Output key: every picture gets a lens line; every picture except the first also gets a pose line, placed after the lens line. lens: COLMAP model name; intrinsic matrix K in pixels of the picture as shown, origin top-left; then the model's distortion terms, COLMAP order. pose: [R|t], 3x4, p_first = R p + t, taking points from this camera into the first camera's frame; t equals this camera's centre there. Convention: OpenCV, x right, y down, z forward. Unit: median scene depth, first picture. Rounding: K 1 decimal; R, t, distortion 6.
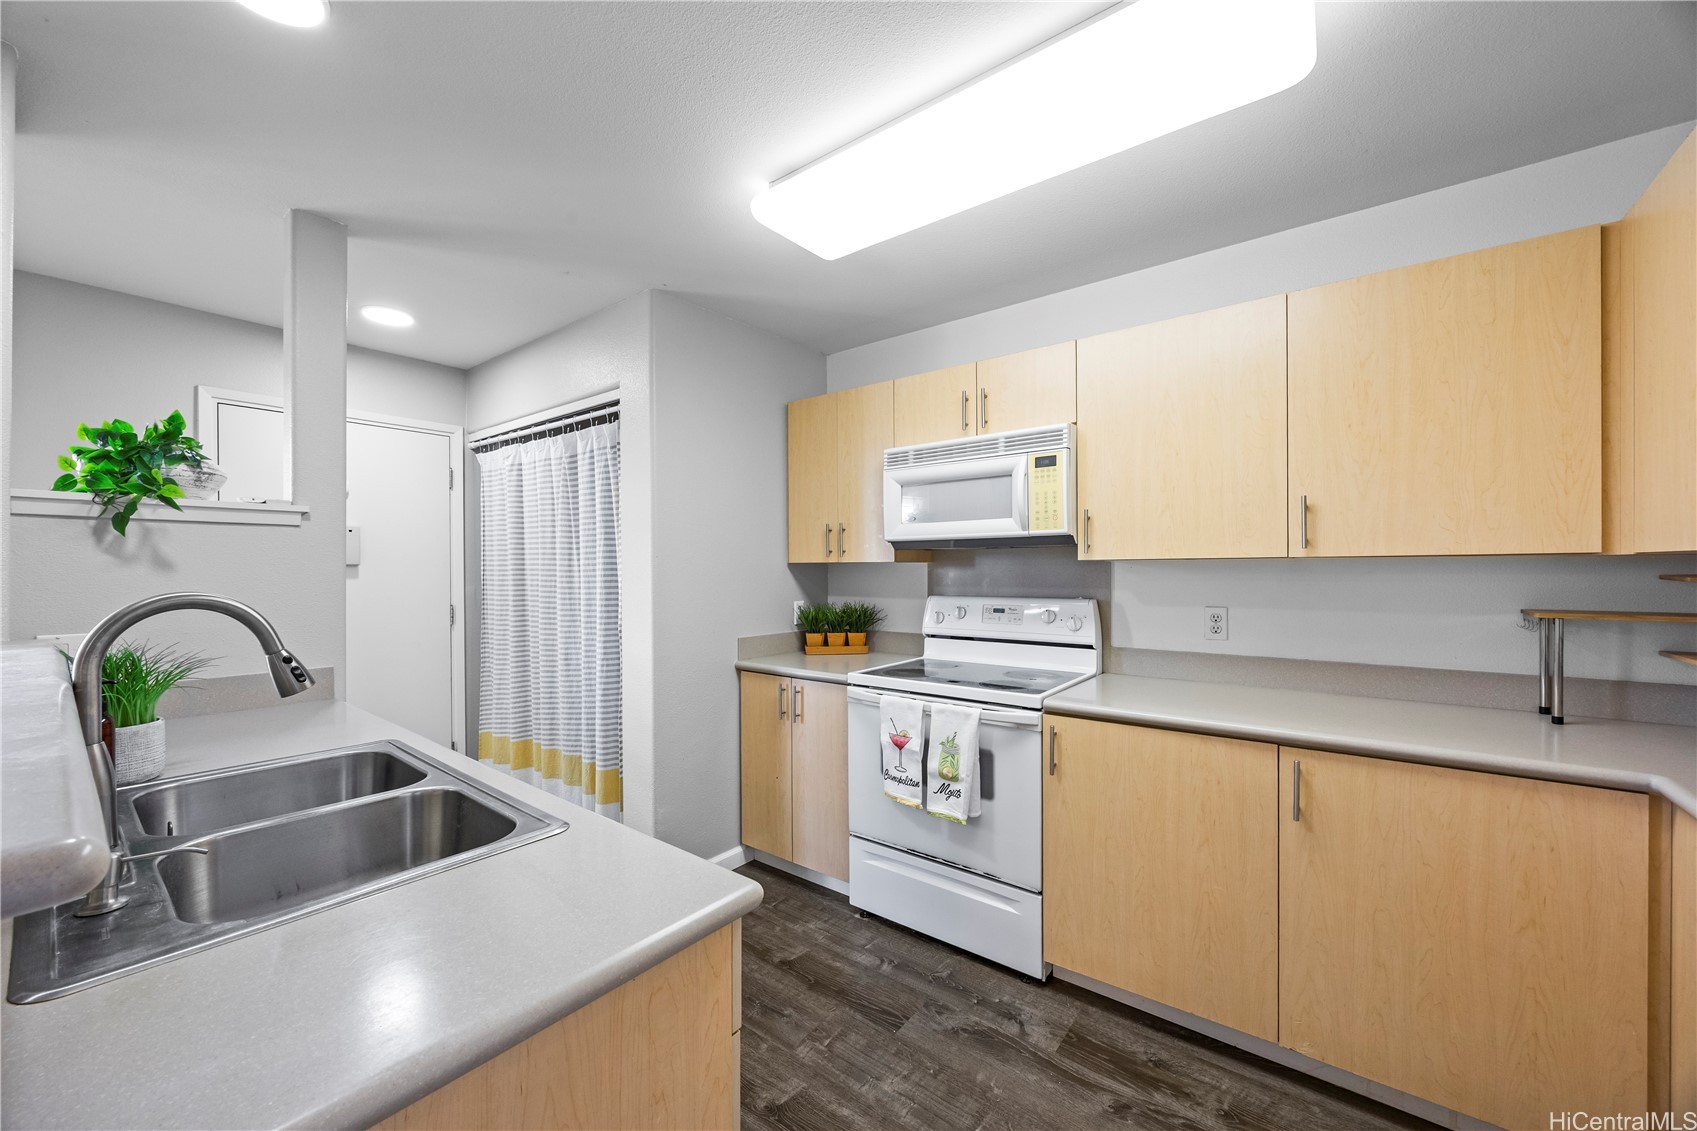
lens RADIAL K [[648.4, 0, 851.3], [0, 648.4, 567.3], [0, 0, 1]] dist [-0.009311, 0.000588]
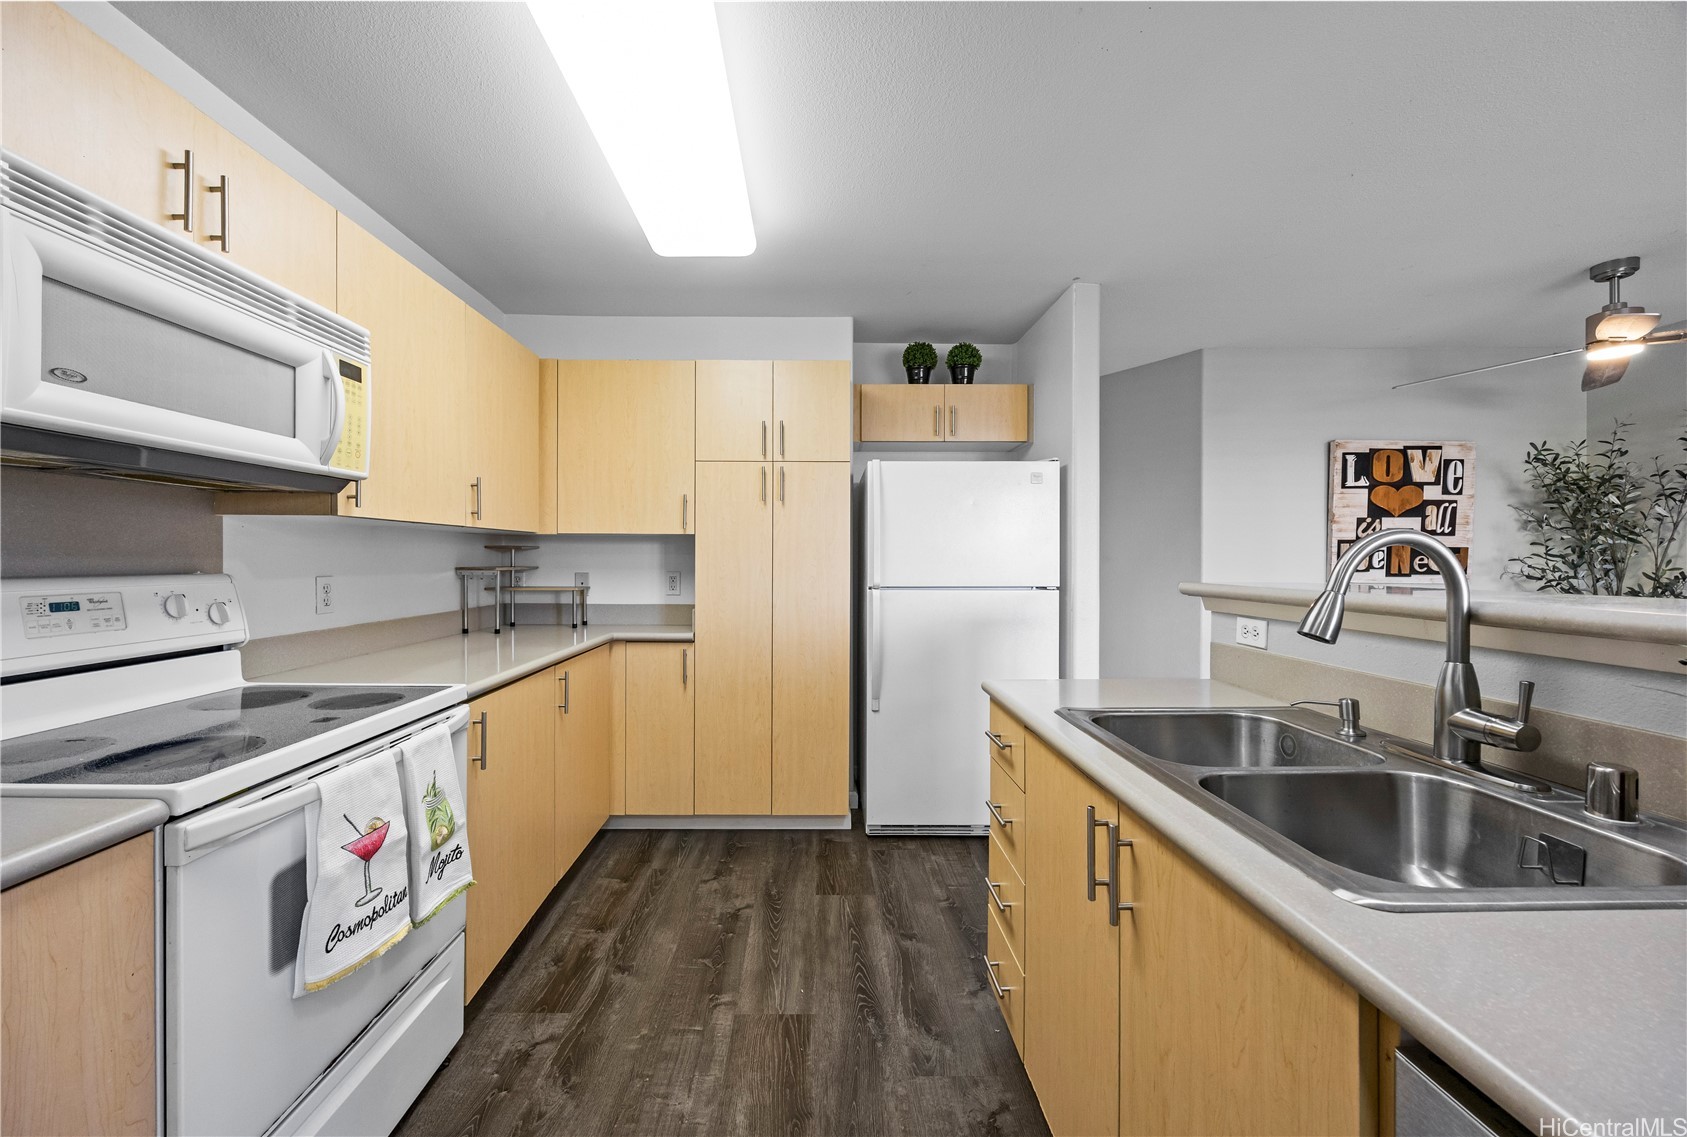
lens RADIAL K [[652.8, 0, 819.0], [0, 652.8, 556.2], [0, 0, 1]] dist [-0.007937, -0.000066]
pose [[-0.618650, 0.004447, 0.785654, -0.601553], [-0.001616, 0.999975, -0.006932, 0.042676], [-0.785665, -0.005558, -0.618627, 1.113970]]
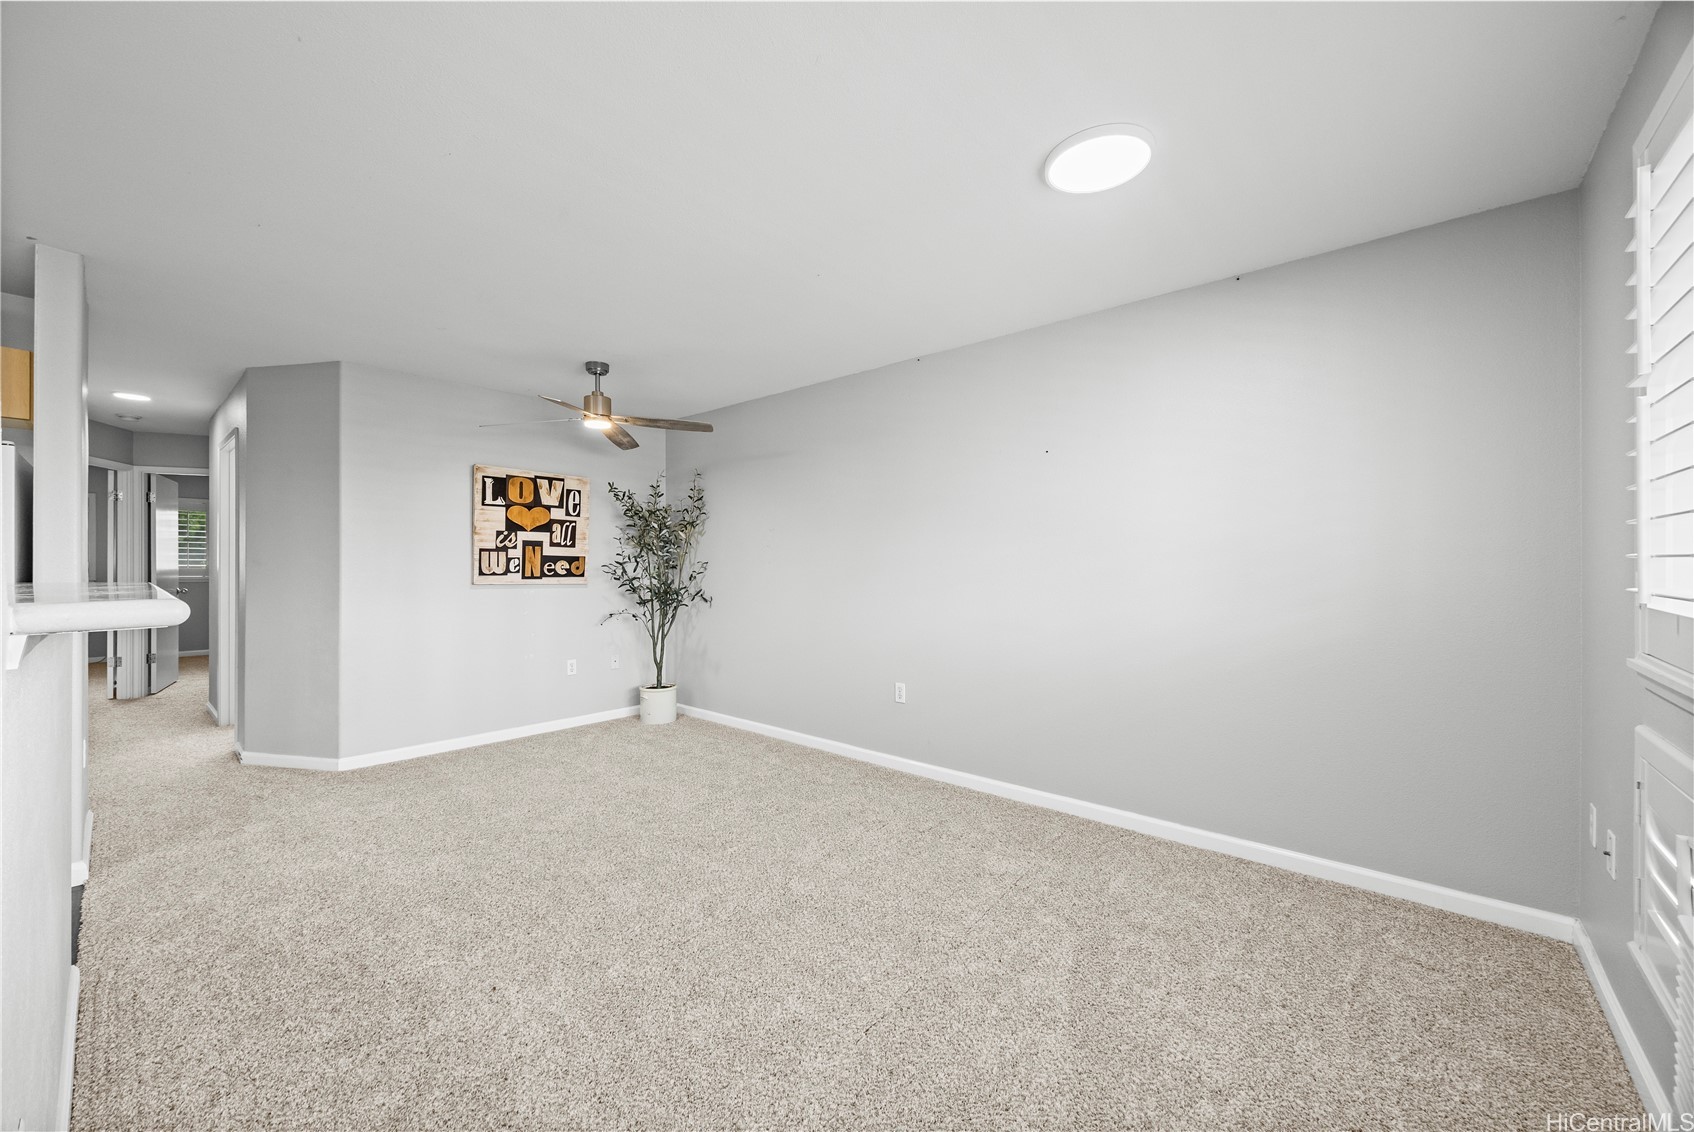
lens RADIAL K [[647.3, 0, 850.9], [0, 647.3, 568.0], [0, 0, 1]] dist [-0.009311, 0.000588]
pose [[-0.998939, -0.001781, 0.046008, -1.389109], [-0.001908, 0.999994, -0.002721, 0.050127], [-0.046003, -0.002806, -0.998937, 0.944258]]
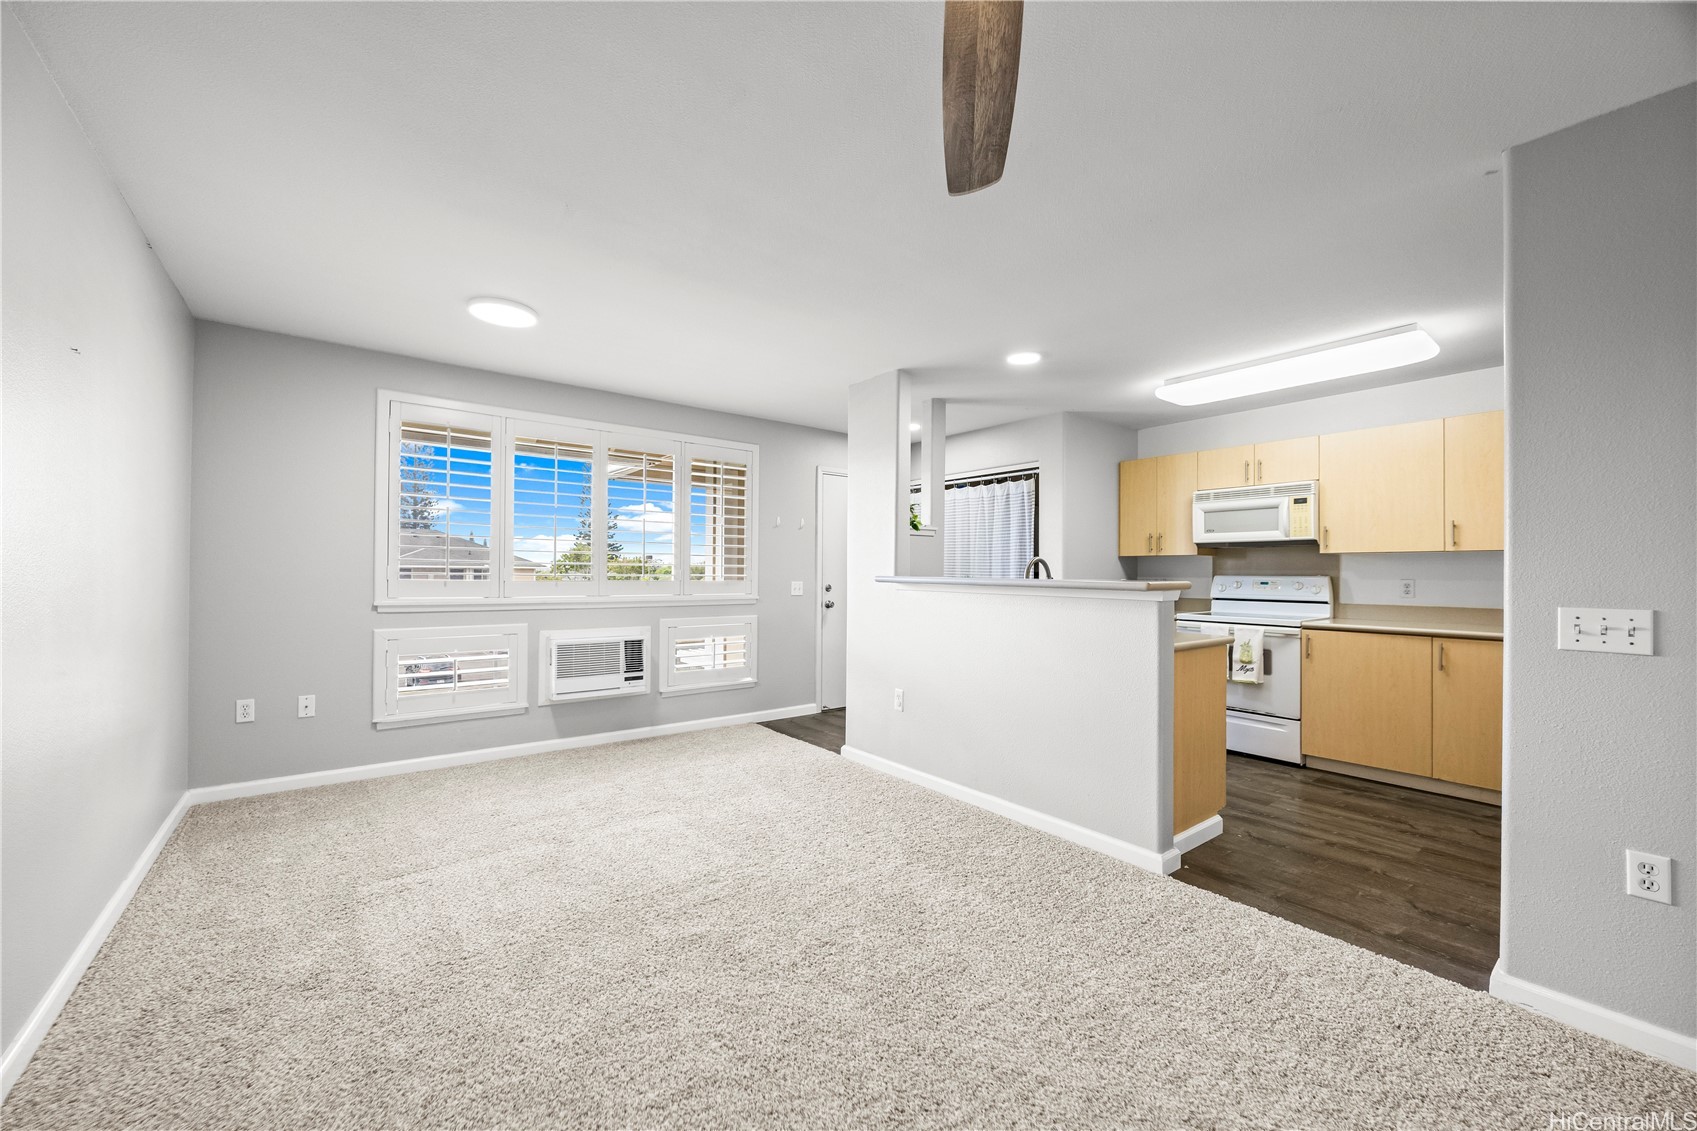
lens RADIAL K [[648.4, 0, 844.0], [0, 648.4, 562.4], [0, 0, 1]] dist [-0.009311, 0.000588]
pose [[0.966742, 0.008281, -0.255619, -0.541983], [-0.011375, 0.999879, -0.010625, 0.055097], [0.255500, 0.013179, 0.966719, -1.243574]]
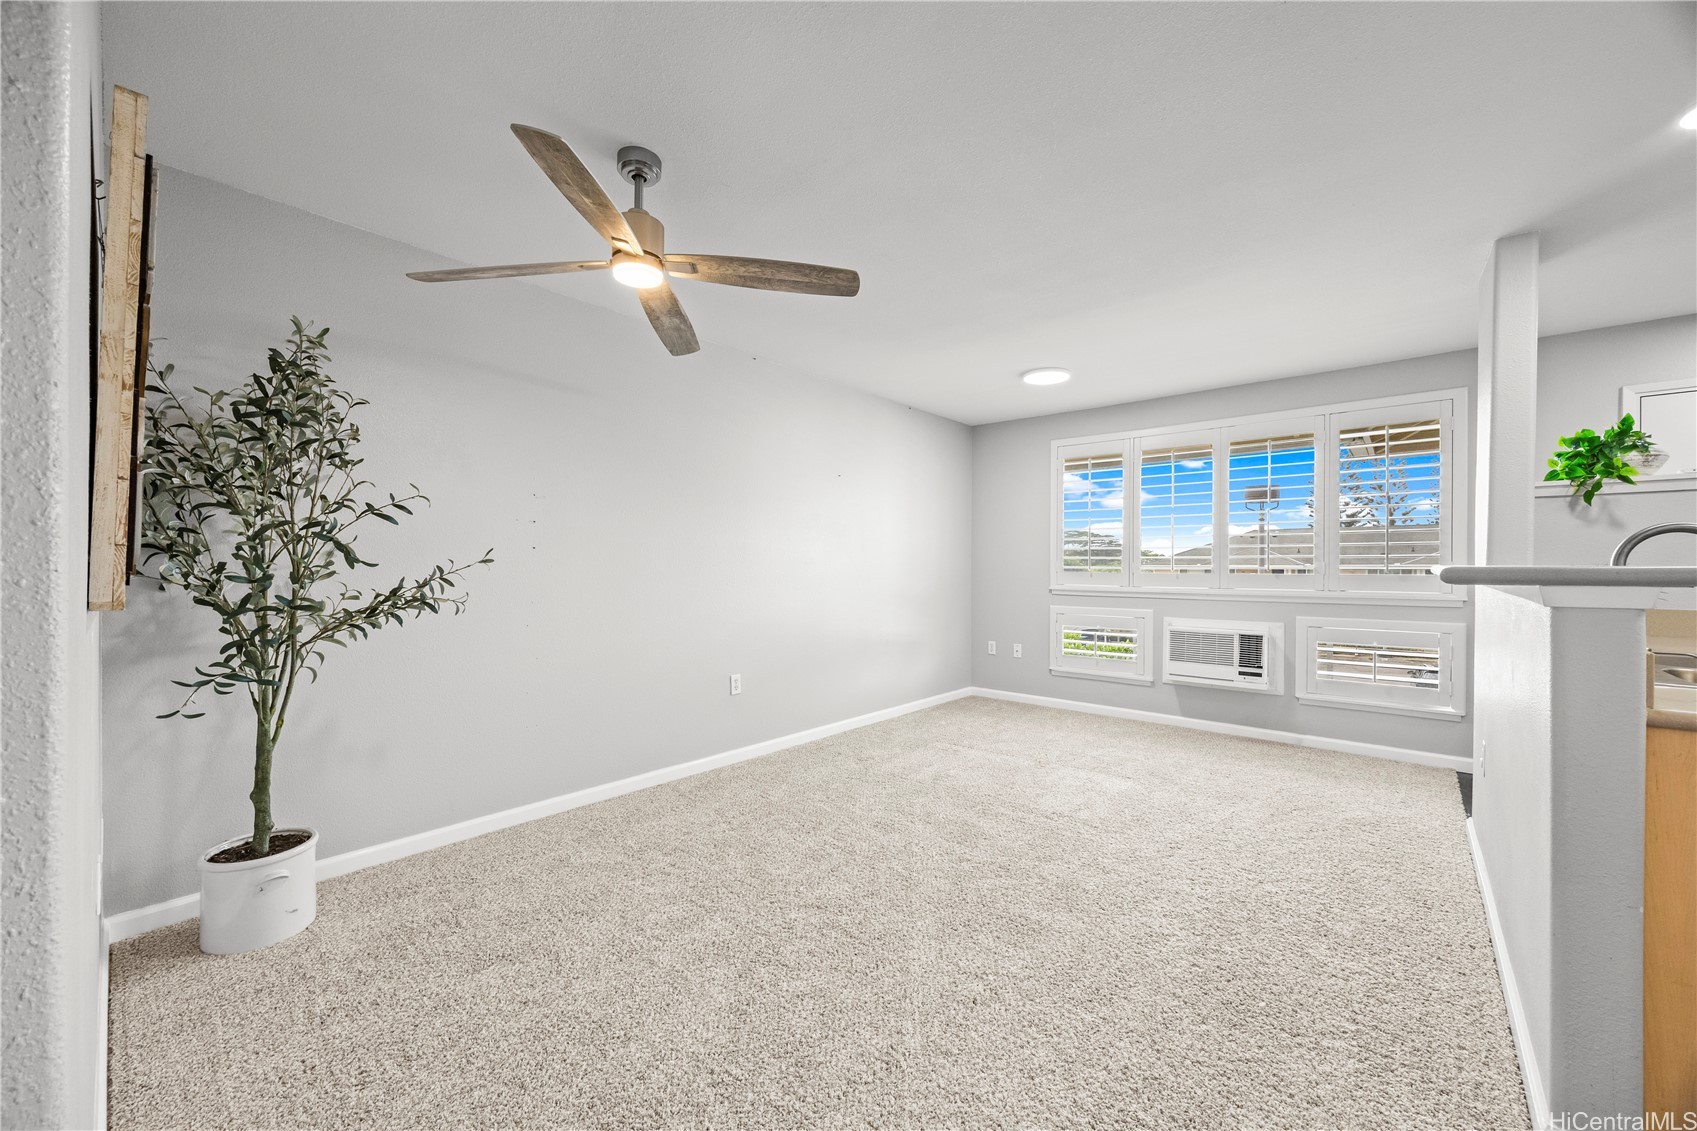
lens RADIAL K [[648.4, 0, 853.5], [0, 648.4, 565.1], [0, 0, 1]] dist [-0.009311, 0.000588]
pose [[-0.061423, 0.001774, -0.998110, 0.374874], [0.001649, 0.999997, 0.001676, 0.067374], [0.998110, -0.001543, -0.061426, -0.503390]]
